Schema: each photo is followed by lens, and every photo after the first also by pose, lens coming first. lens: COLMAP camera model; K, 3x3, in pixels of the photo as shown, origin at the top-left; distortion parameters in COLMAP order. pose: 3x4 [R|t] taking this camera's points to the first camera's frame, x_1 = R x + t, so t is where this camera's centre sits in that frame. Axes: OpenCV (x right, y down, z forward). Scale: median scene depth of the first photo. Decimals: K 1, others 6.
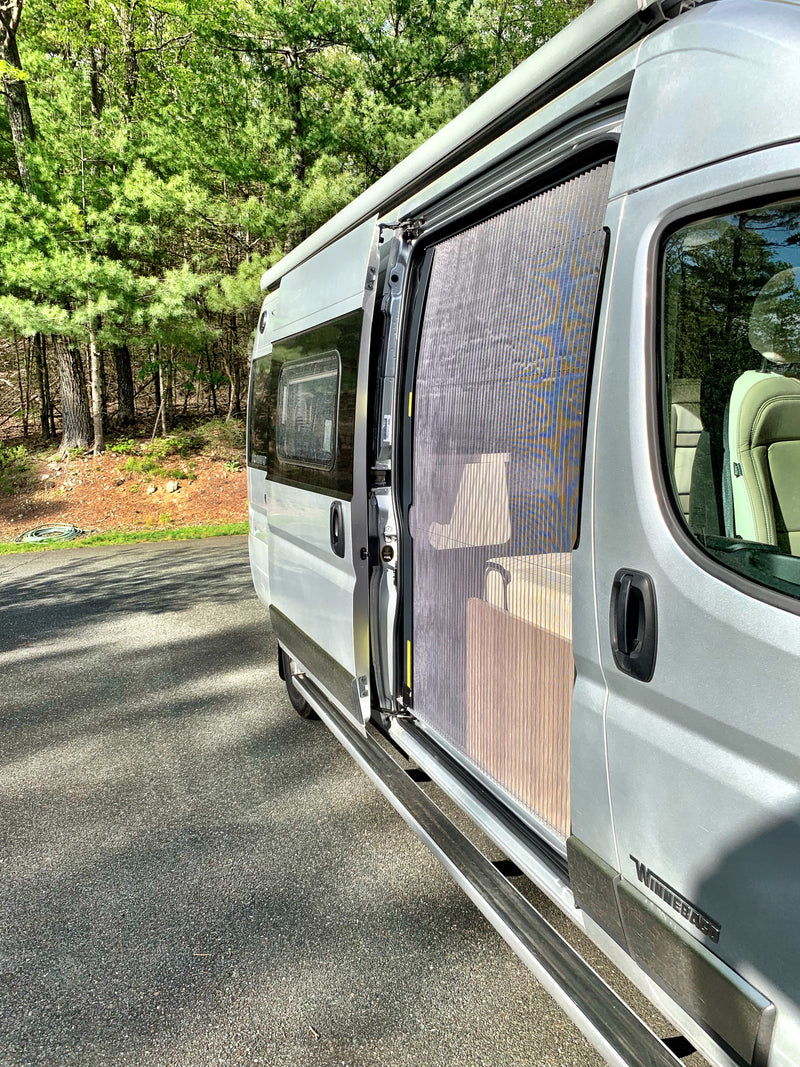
lens RADIAL K [[823.5, 0, 398.8], [0, 823.5, 530.6], [0, 0, 1]] dist [0.041874, -0.001238]
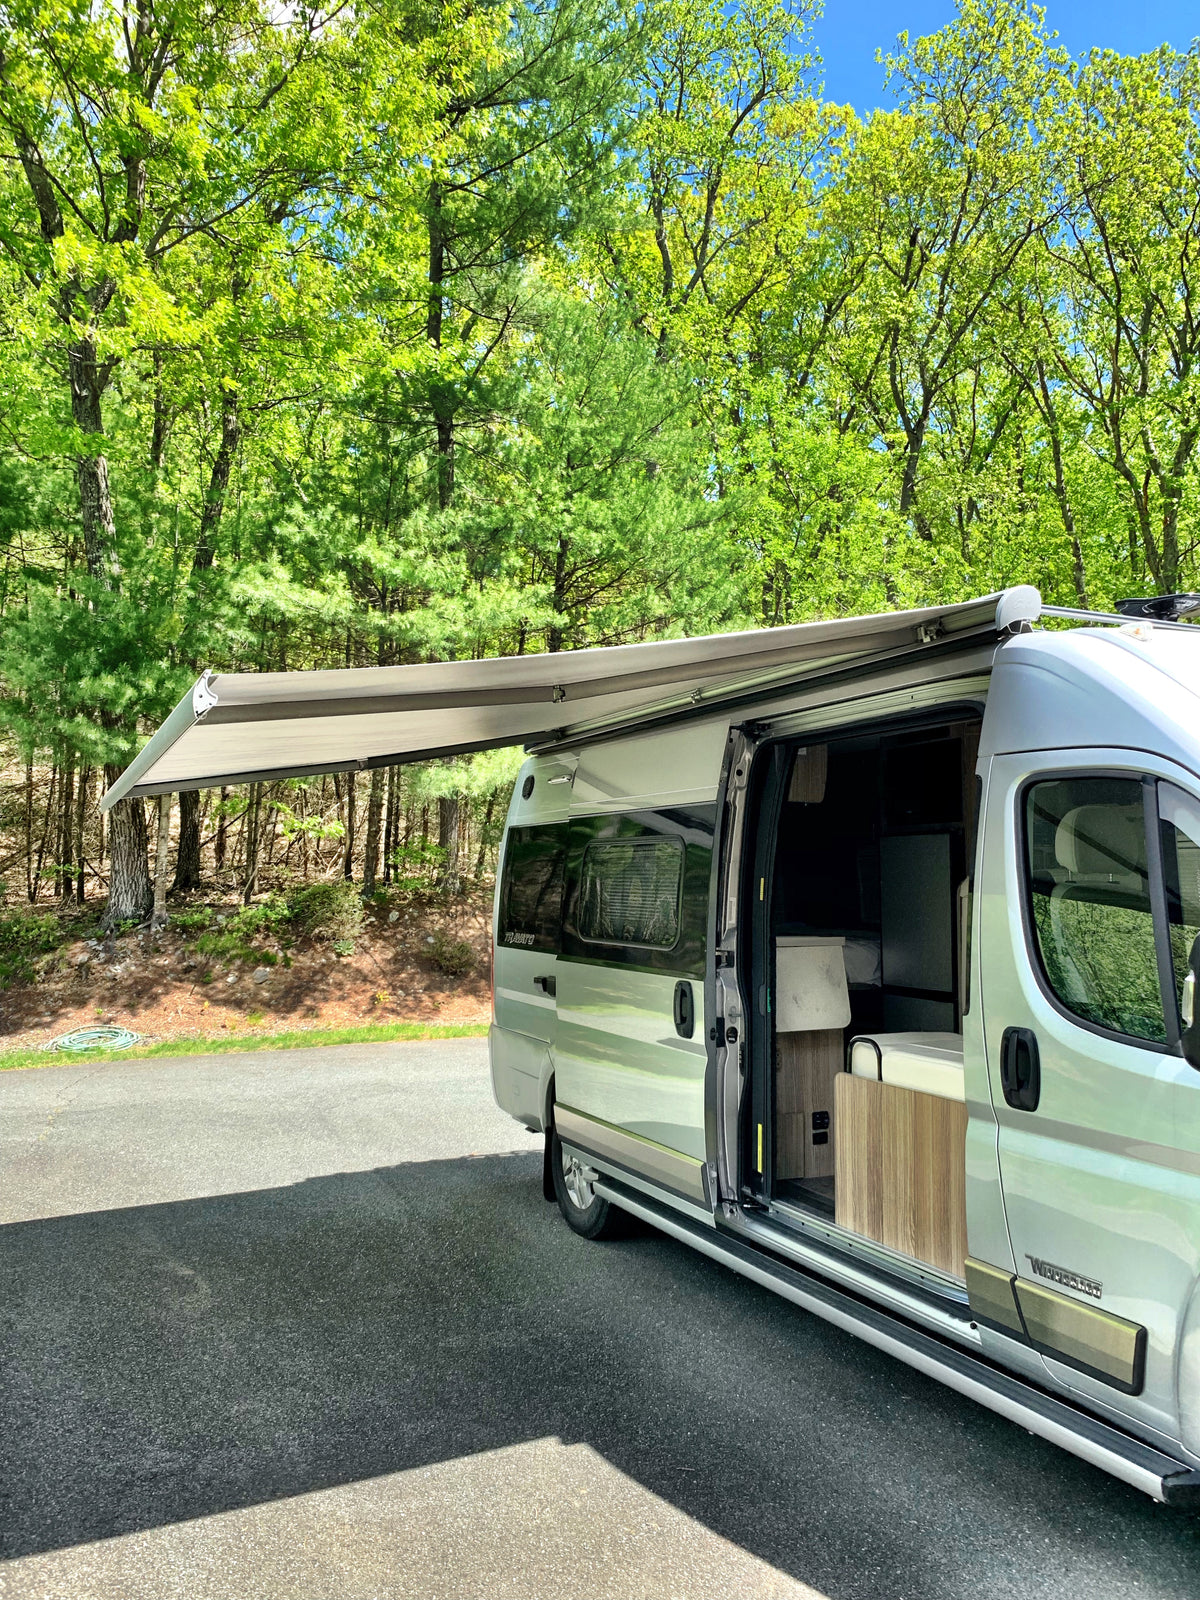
lens RADIAL K [[1234.9, 0, 602.4], [0, 1234.9, 801.3], [0, 0, 1]] dist [0.041874, -0.001238]
pose [[0.997926, 0.025194, 0.059231, -0.277196], [-0.012873, 0.979743, -0.199846, 0.053893], [-0.063066, 0.198669, 0.978035, -0.535700]]
